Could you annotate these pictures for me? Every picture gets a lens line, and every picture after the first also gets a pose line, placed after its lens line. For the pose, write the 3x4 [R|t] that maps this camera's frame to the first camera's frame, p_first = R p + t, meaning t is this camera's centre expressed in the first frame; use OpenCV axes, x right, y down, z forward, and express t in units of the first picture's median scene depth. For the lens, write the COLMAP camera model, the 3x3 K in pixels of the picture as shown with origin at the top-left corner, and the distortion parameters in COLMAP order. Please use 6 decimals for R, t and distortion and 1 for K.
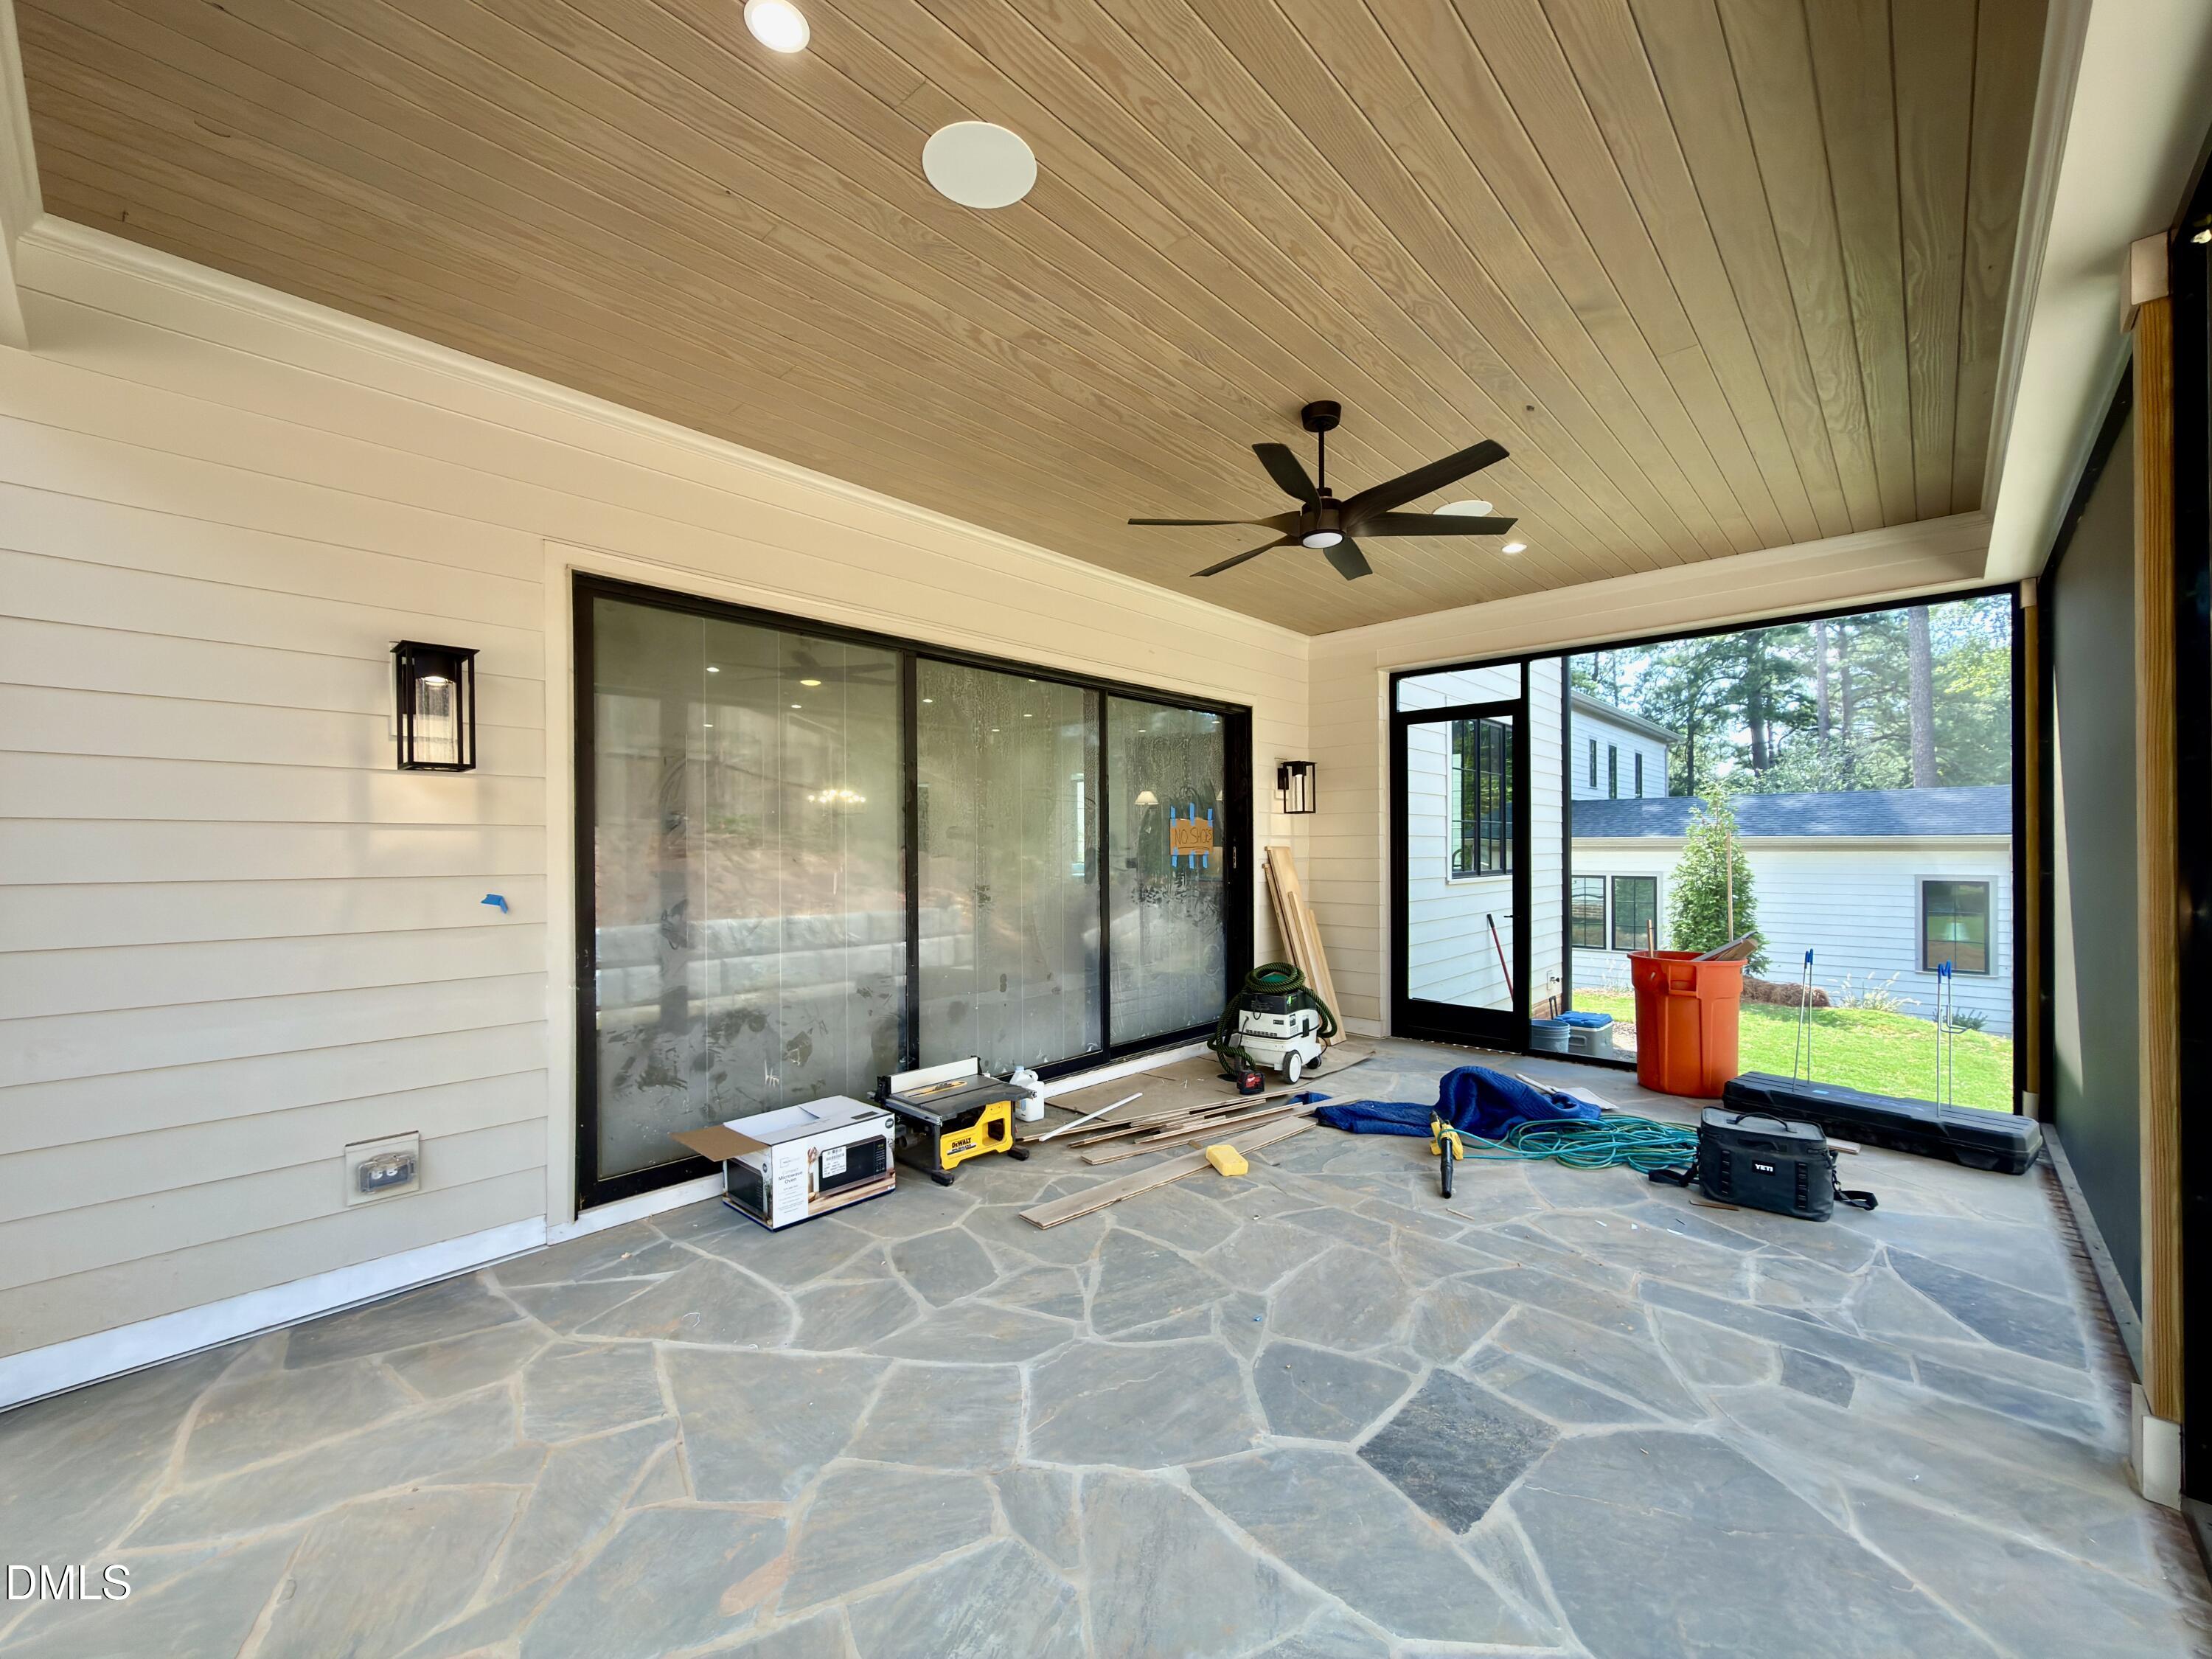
lens RADIAL K [[893.0, 0, 1110.6], [0, 893.0, 841.3], [0, 0, 1]] dist [-0.003669, 0.001572]
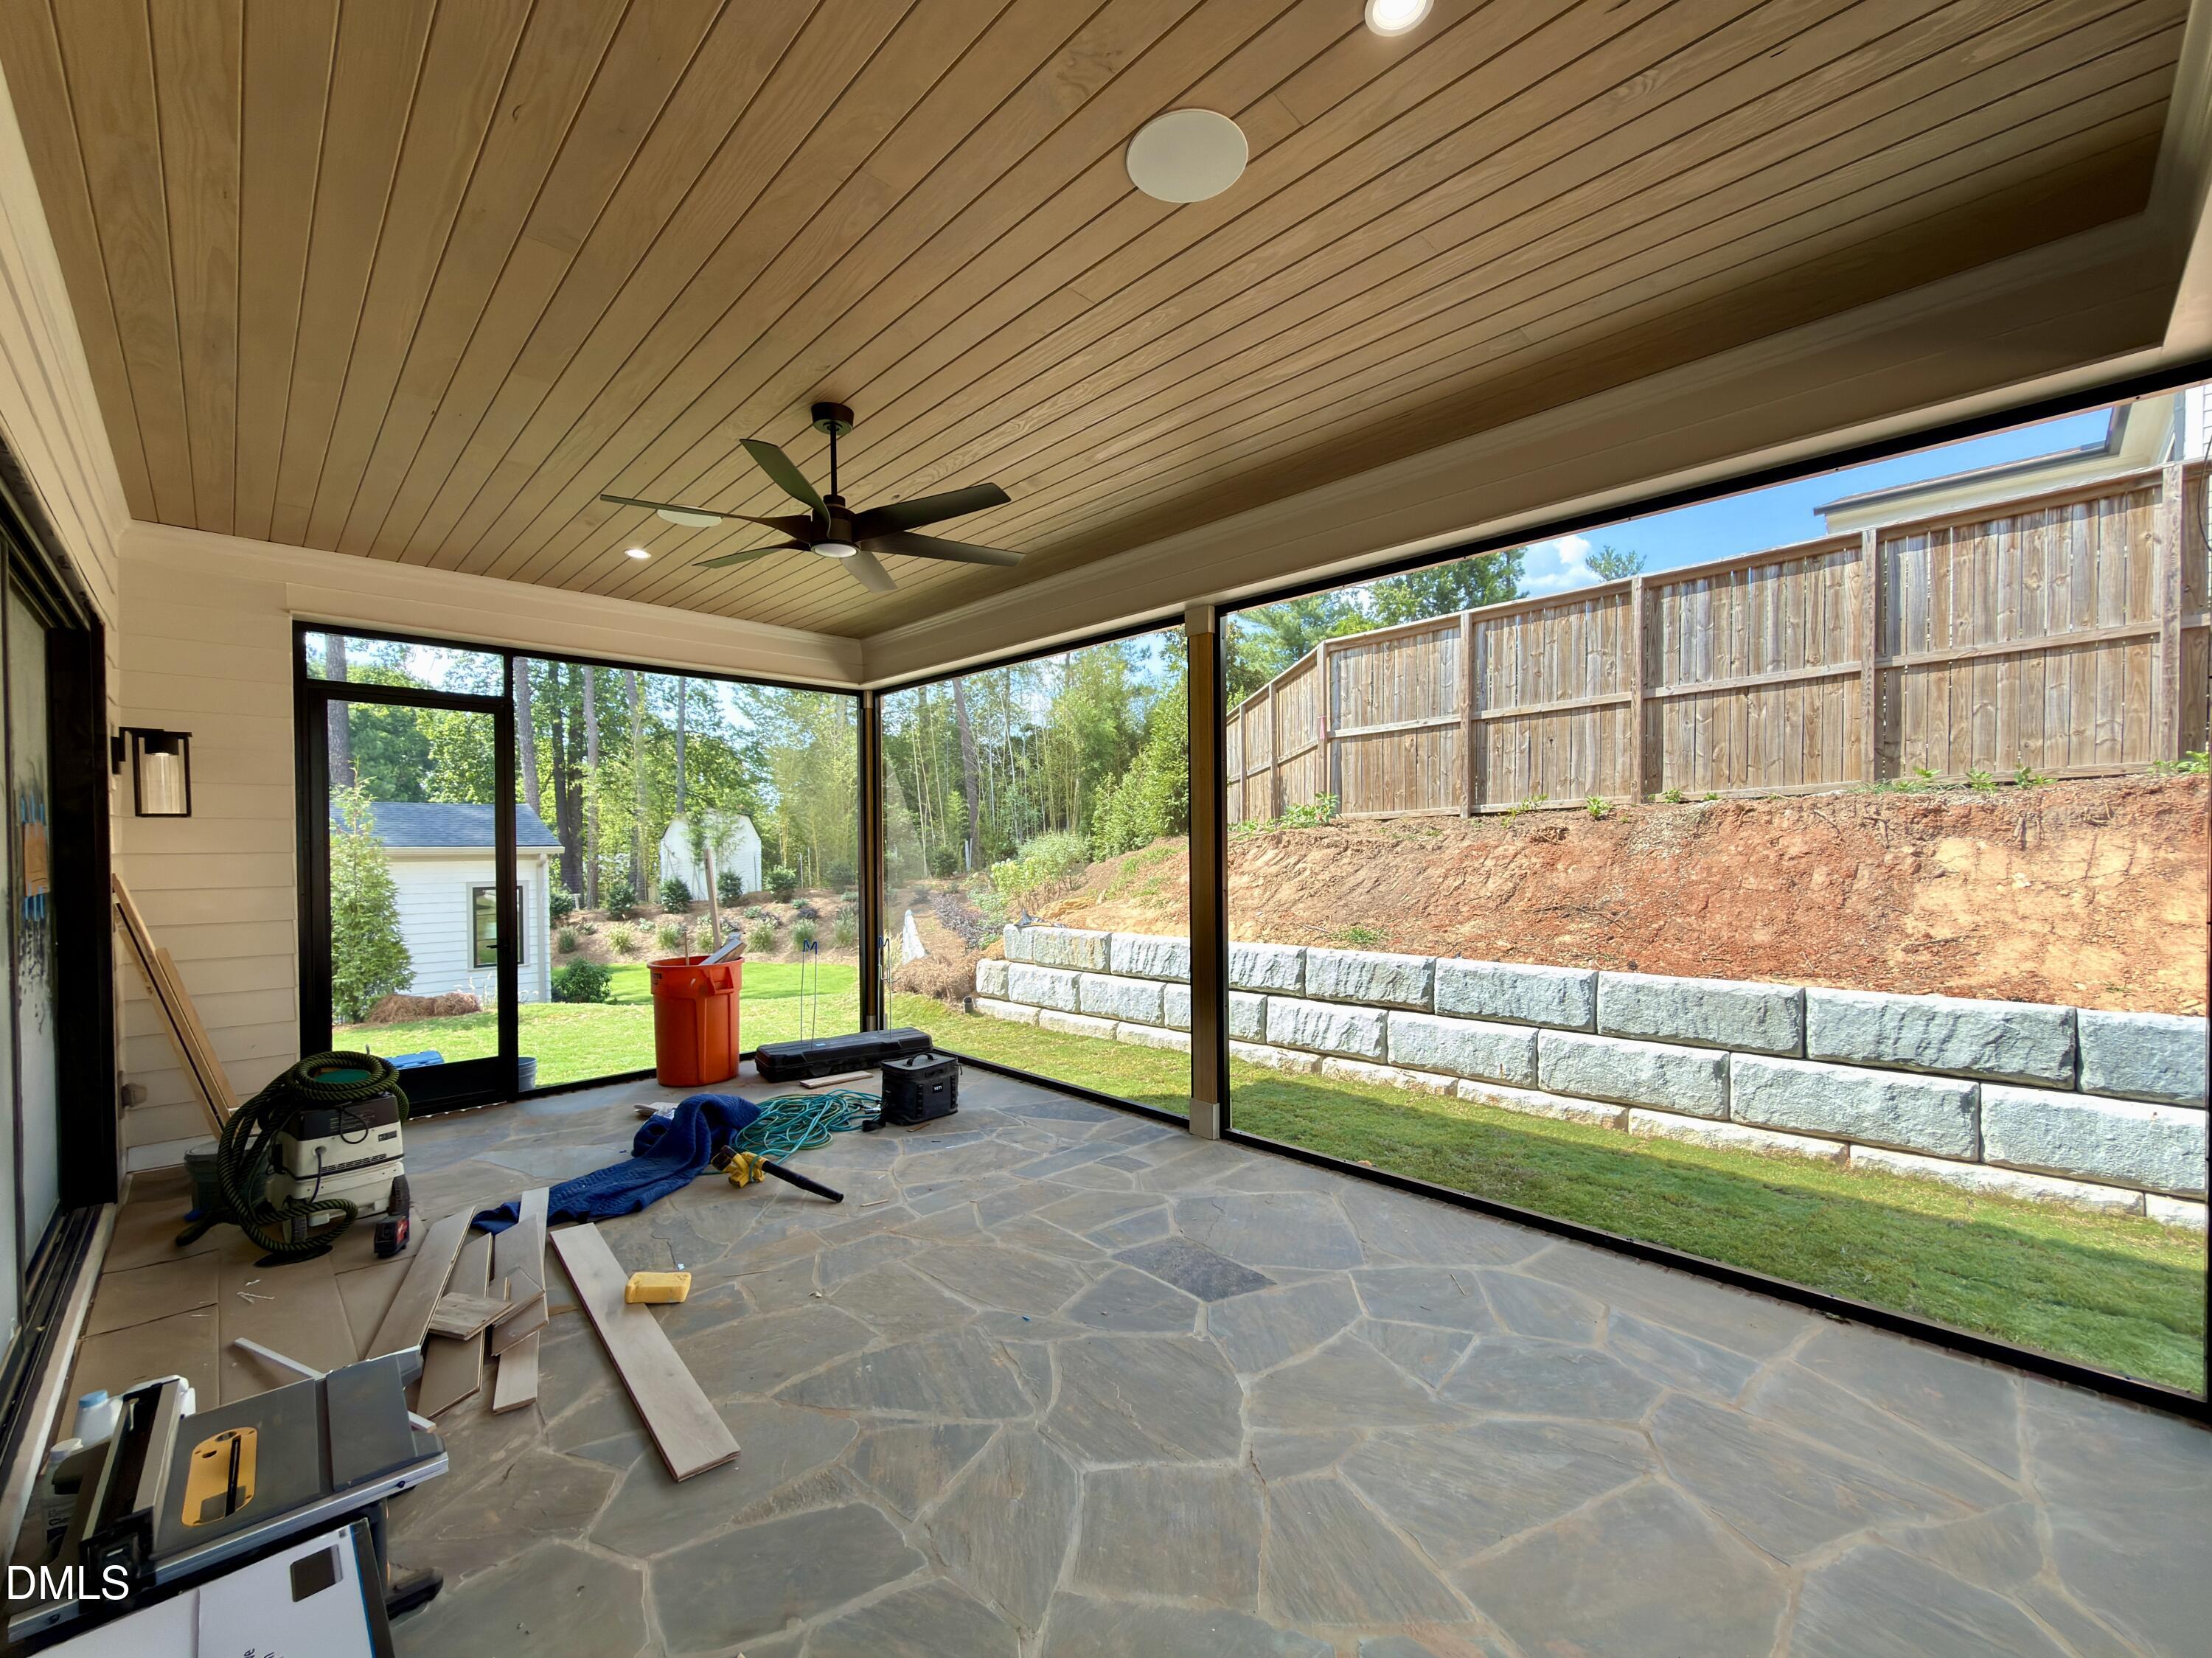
lens RADIAL K [[892.9, 0, 1105.5], [0, 892.9, 846.4], [0, 0, 1]] dist [-0.003669, 0.001572]
pose [[0.055611, 0.002009, 0.998450, -0.657354], [0.000067, 0.999998, -0.002015, -0.018384], [-0.998452, 0.000179, 0.055611, 0.623872]]
